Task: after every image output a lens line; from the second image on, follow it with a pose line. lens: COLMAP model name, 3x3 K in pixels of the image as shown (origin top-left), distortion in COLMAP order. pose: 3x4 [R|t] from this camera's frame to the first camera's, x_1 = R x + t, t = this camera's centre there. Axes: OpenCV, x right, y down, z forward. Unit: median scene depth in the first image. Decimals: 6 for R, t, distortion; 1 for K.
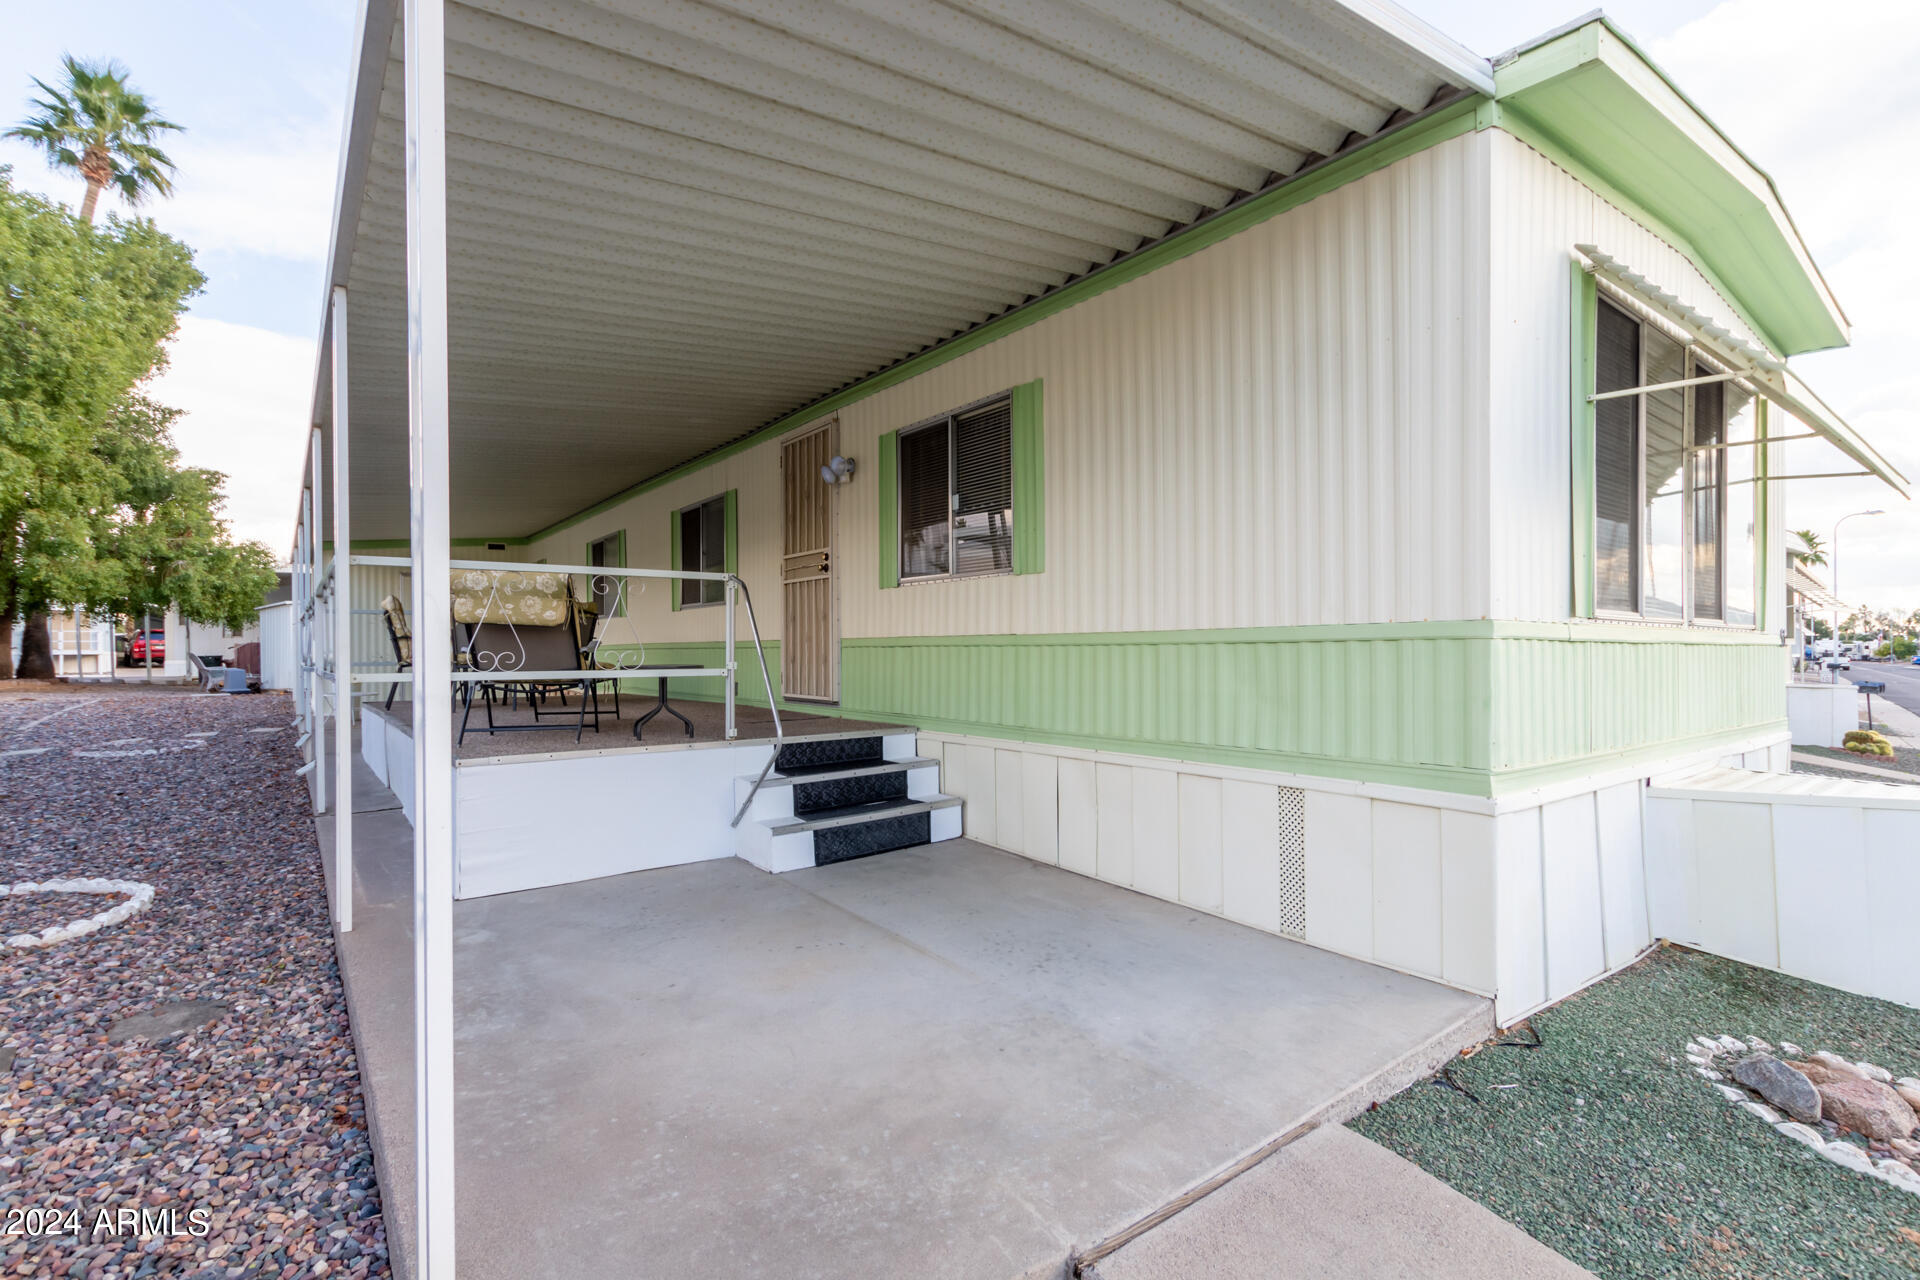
lens RADIAL K [[916.1, 0, 969.9], [0, 916.1, 643.0], [0, 0, 1]] dist [0.000596, 0.001536]
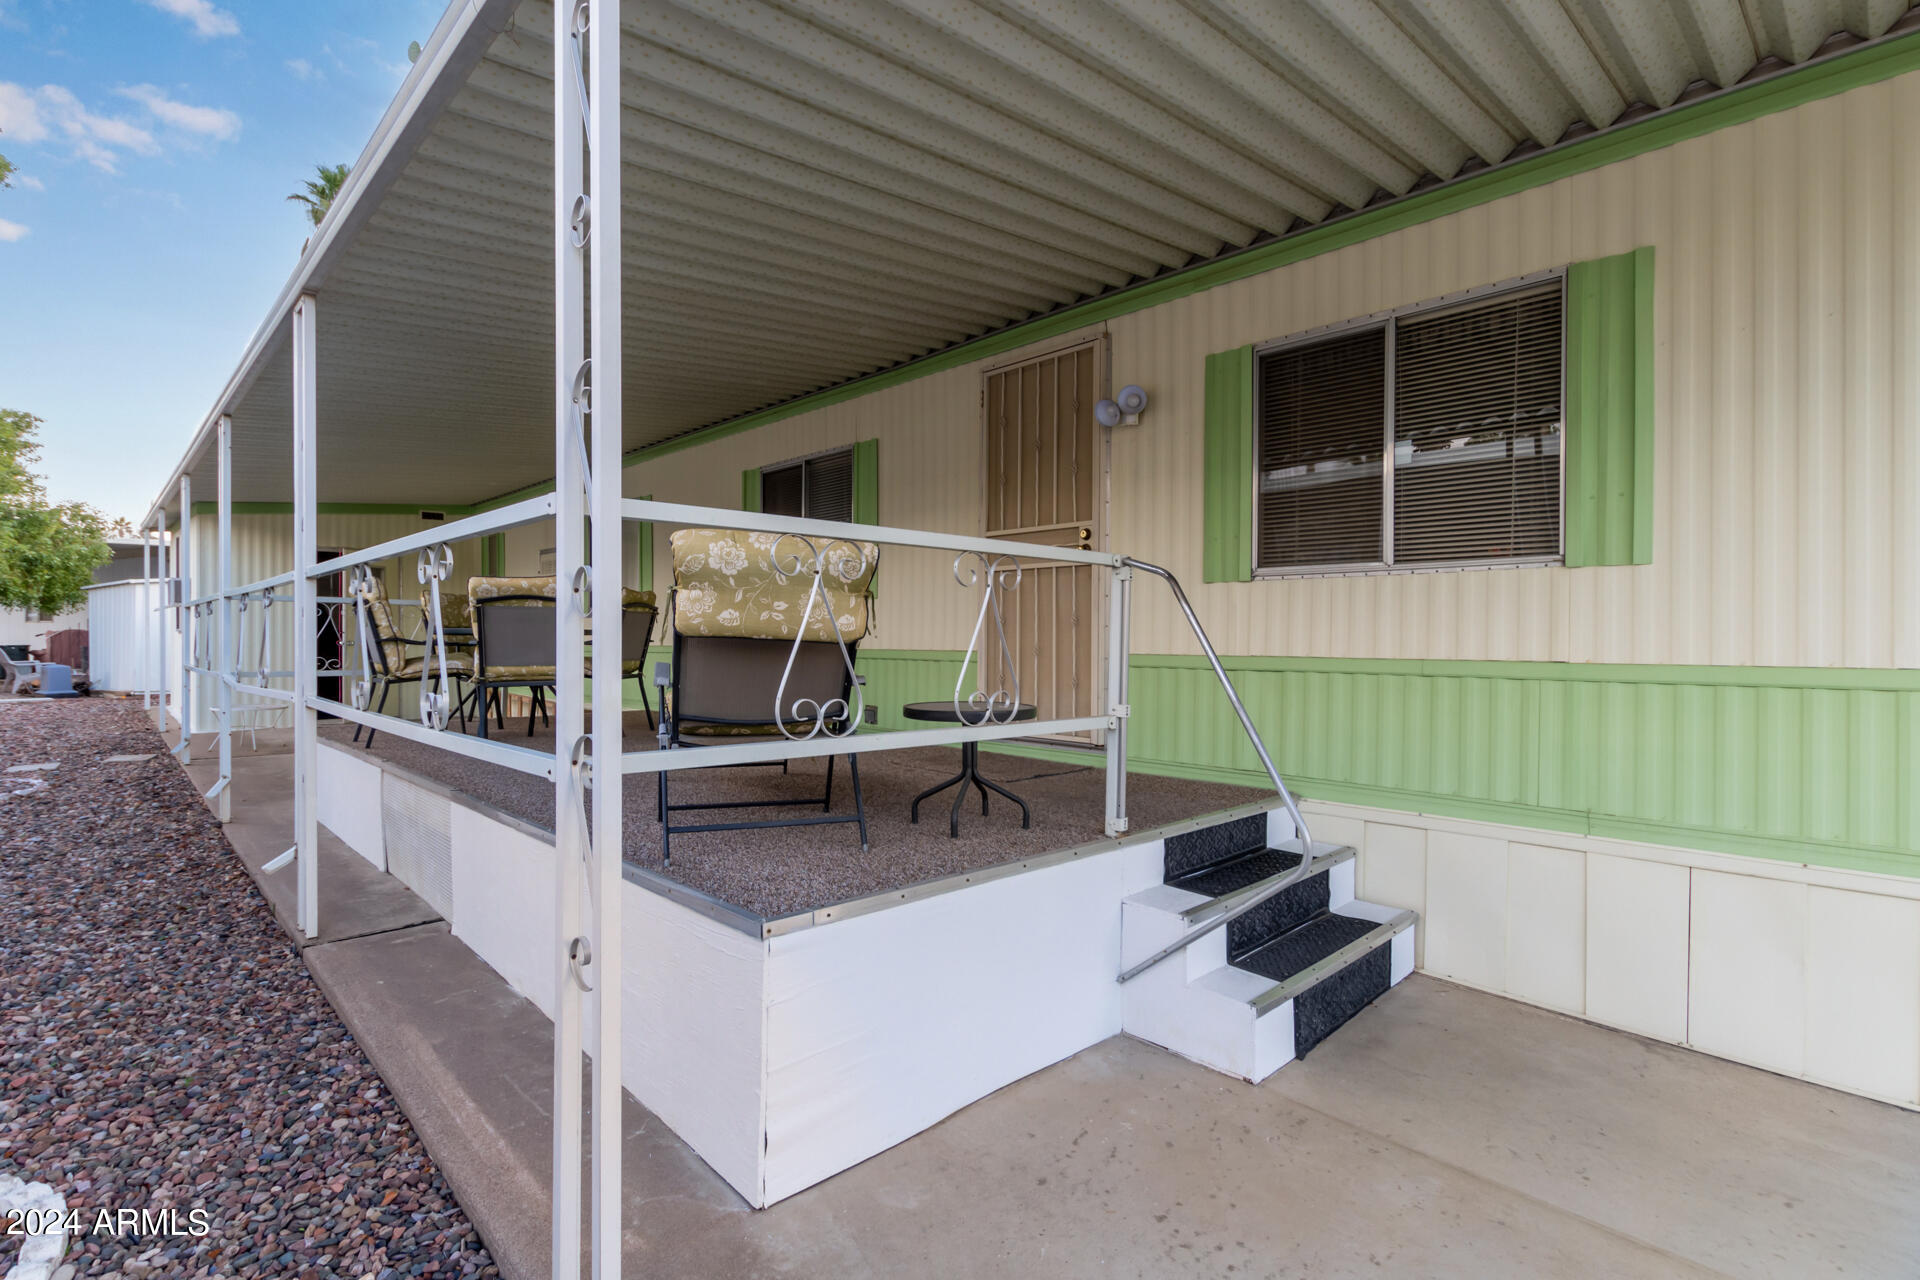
lens RADIAL K [[916.1, 0, 951.1], [0, 916.1, 638.6], [0, 0, 1]] dist [0.000596, 0.001536]
pose [[0.992902, 0.011840, 0.118341, -0.339550], [-0.012478, 0.999911, 0.004648, -0.018053], [-0.118275, -0.006092, 0.992962, 0.329967]]
